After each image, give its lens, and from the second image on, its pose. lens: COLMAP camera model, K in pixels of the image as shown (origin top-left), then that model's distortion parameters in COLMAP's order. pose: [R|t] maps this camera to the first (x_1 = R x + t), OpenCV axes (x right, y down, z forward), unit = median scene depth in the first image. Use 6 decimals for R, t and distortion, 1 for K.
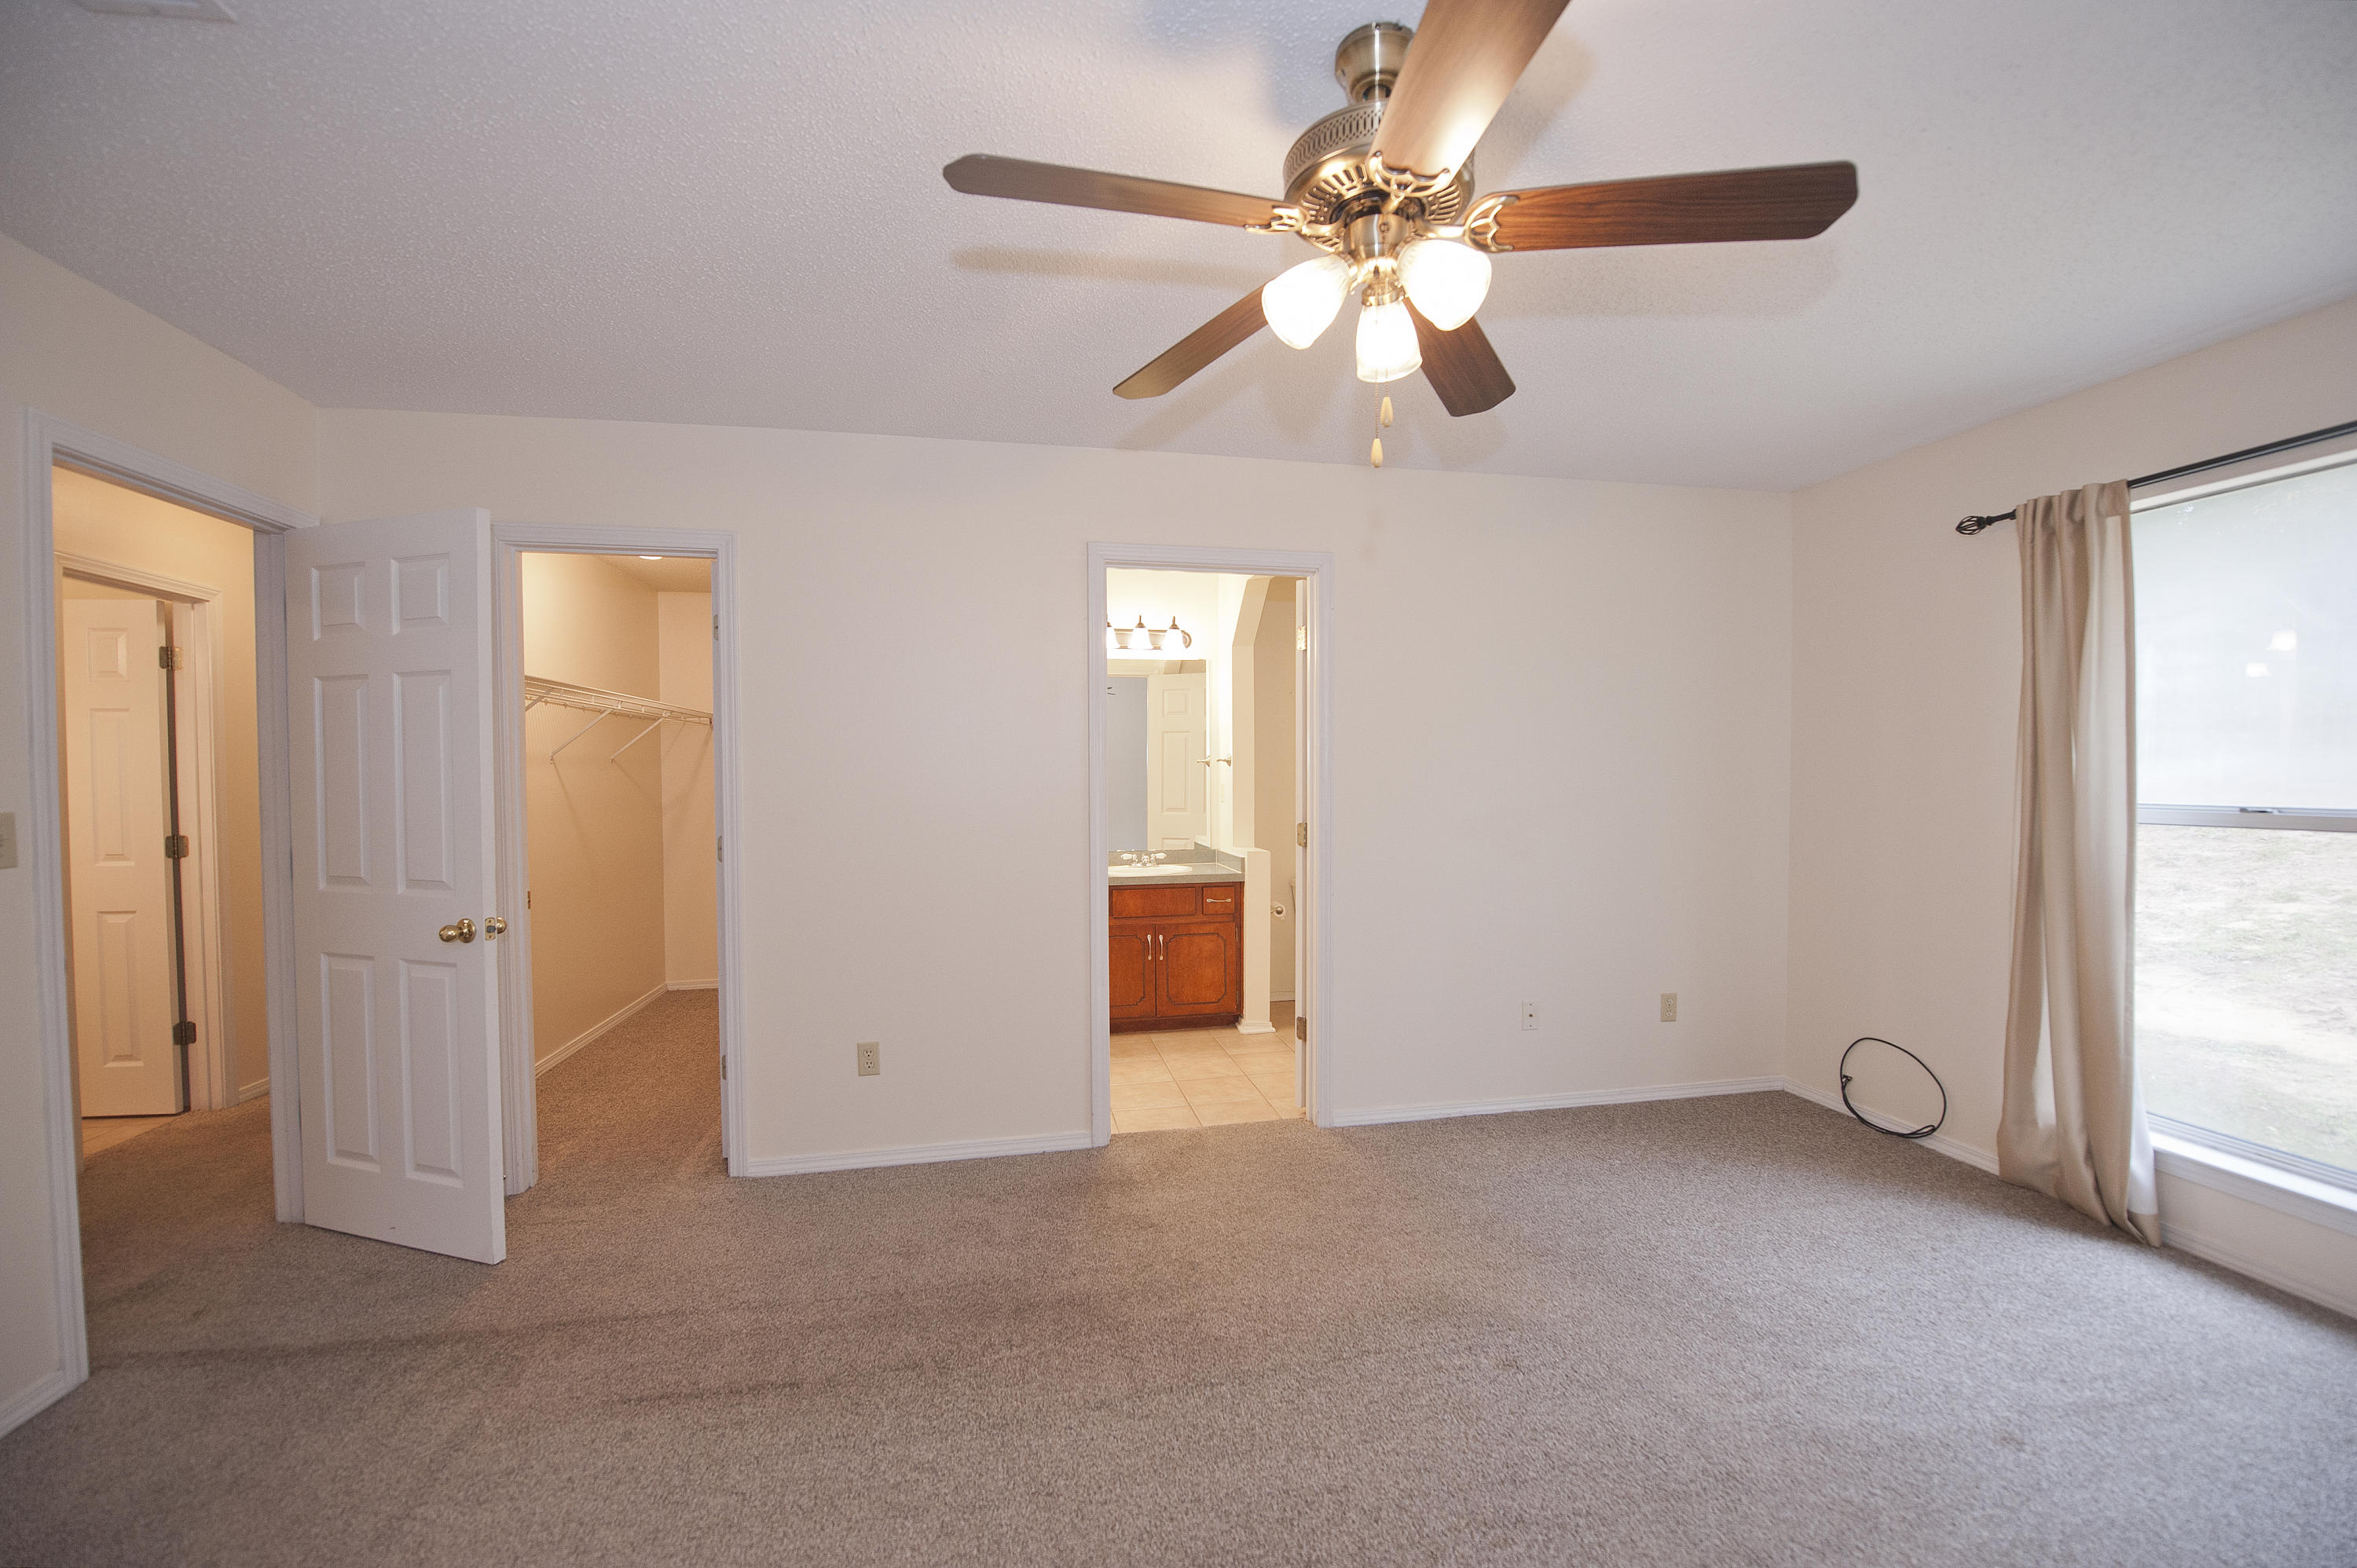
lens RADIAL K [[958.2, 0, 1180.2], [0, 958.2, 796.3], [0, 0, 1]] dist [-0.017397, -0.000897]
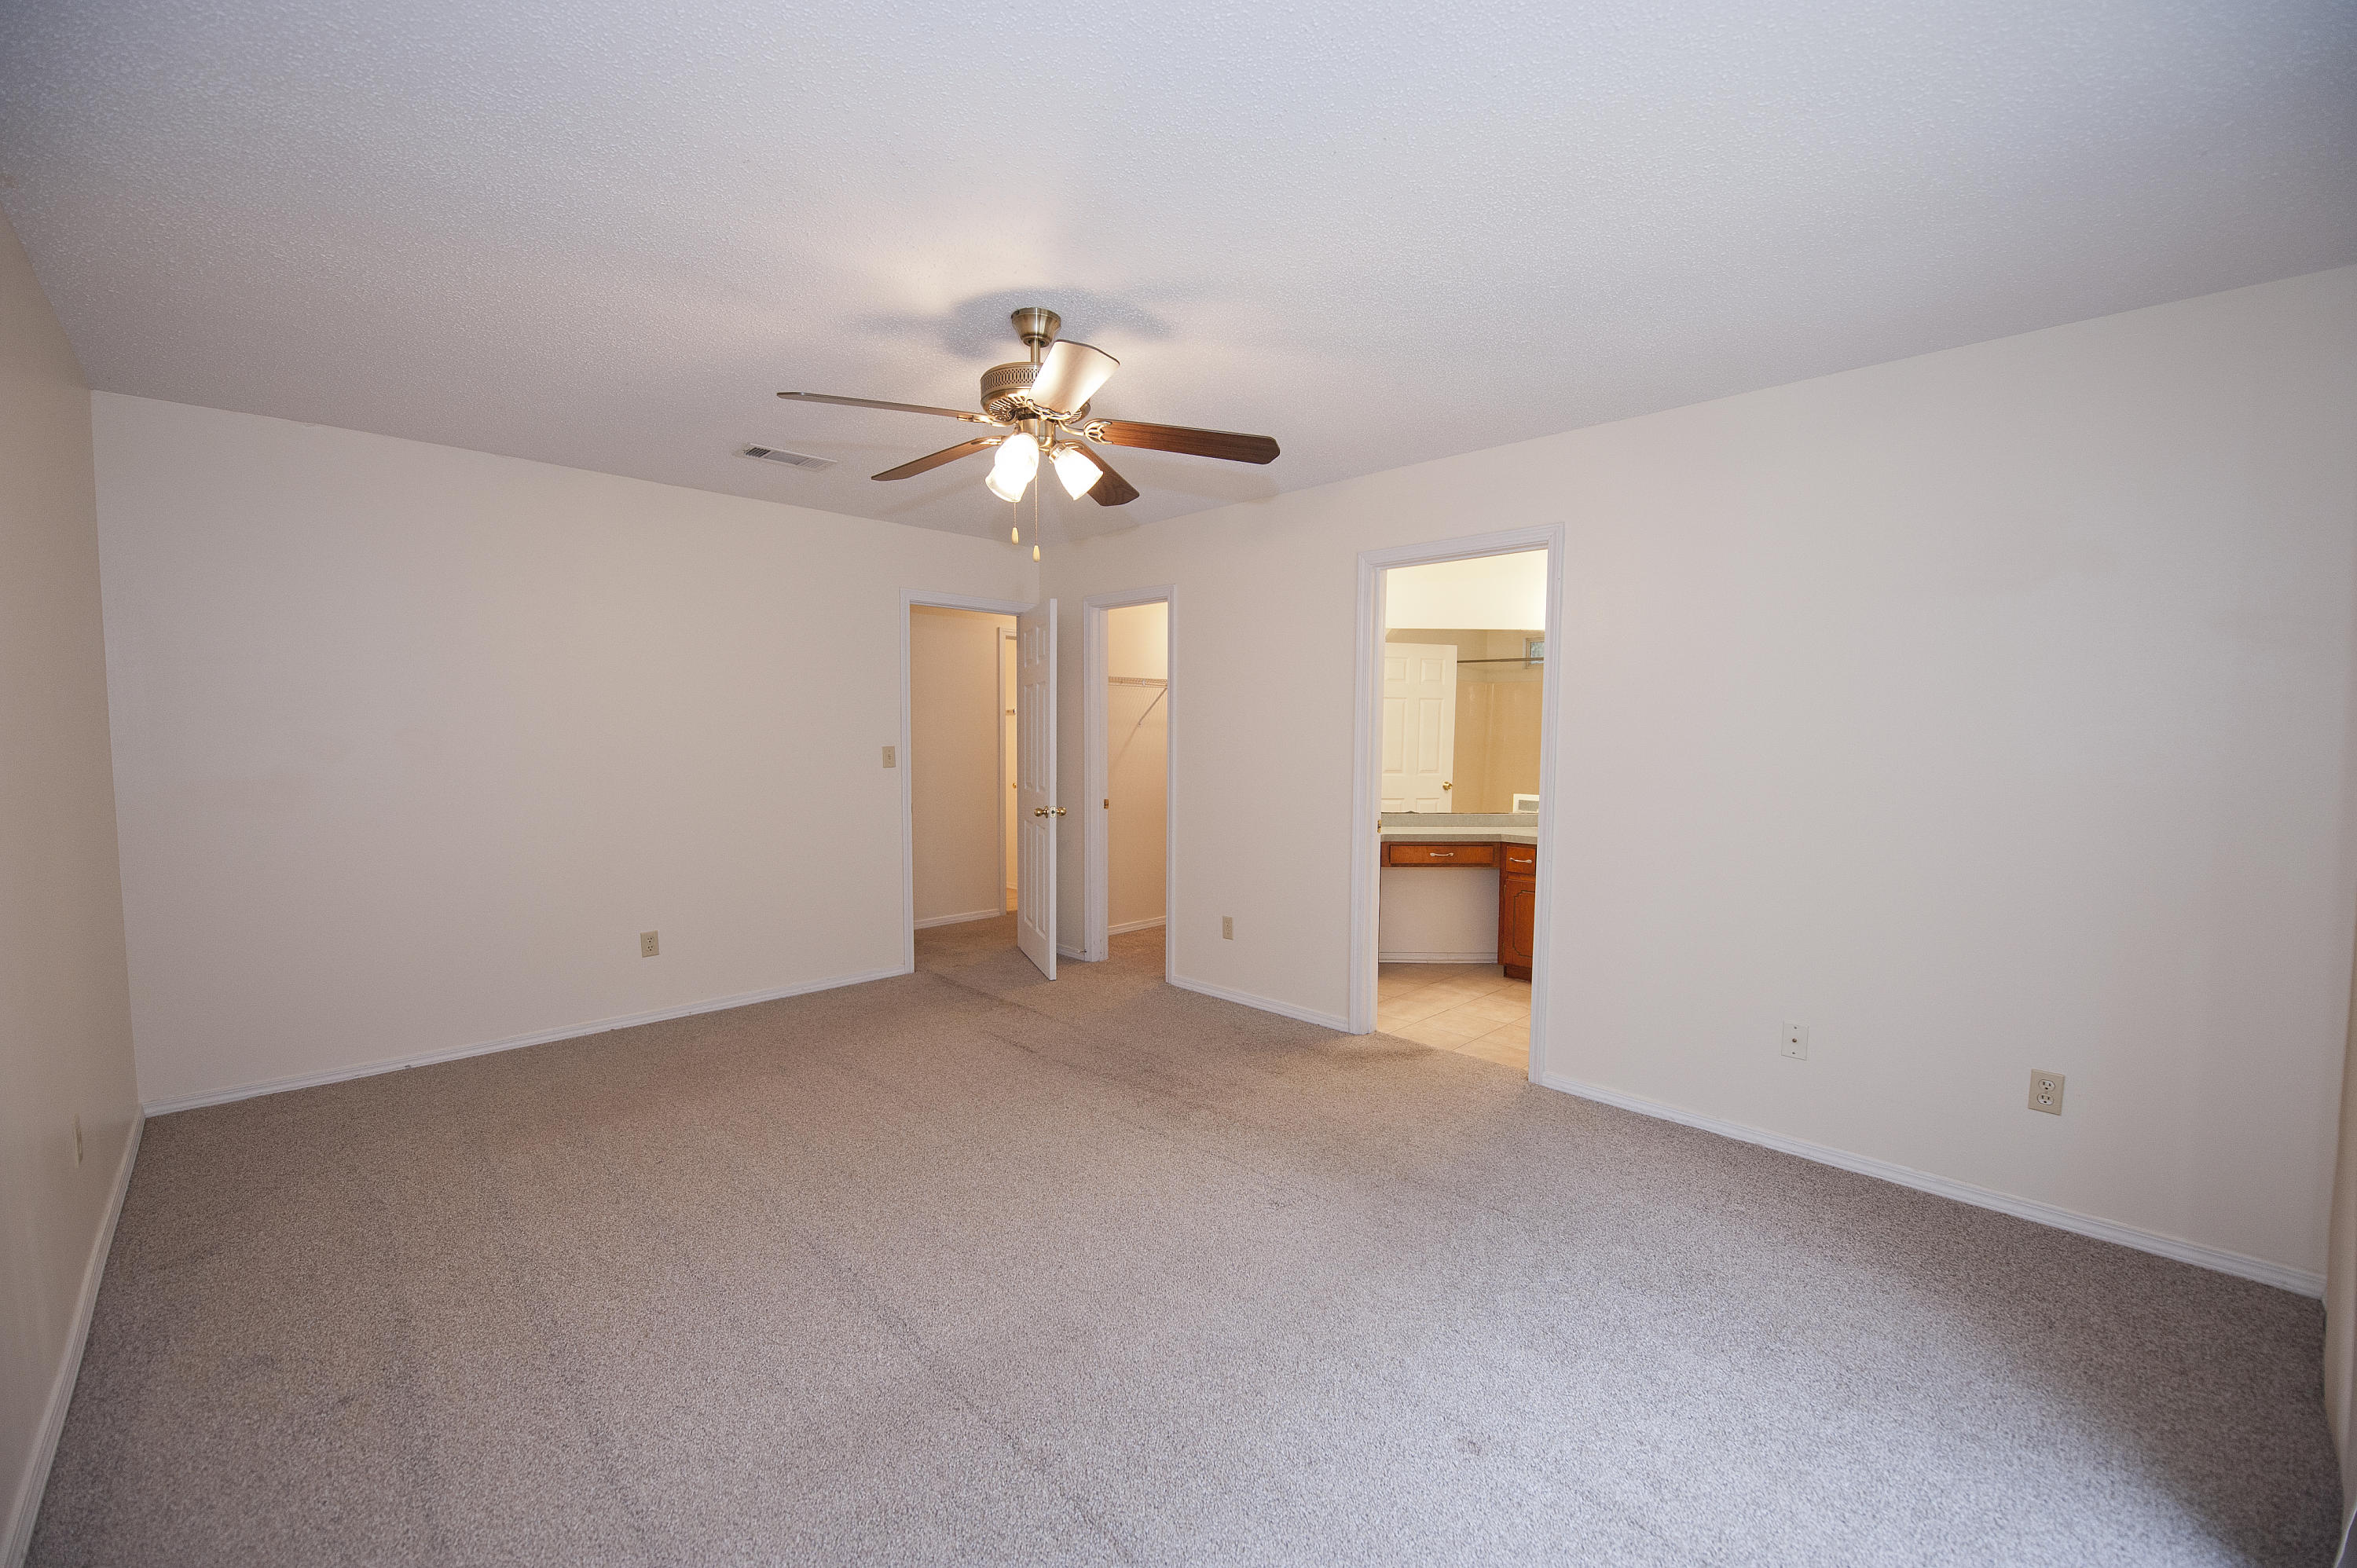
lens RADIAL K [[958.2, 0, 1180.2], [0, 958.2, 796.3], [0, 0, 1]] dist [-0.017397, -0.000897]
pose [[0.549298, 0.067764, -0.832874, 0.803260], [-0.036214, 0.997700, 0.057291, -0.009270], [0.834841, -0.001309, 0.550489, 0.114202]]
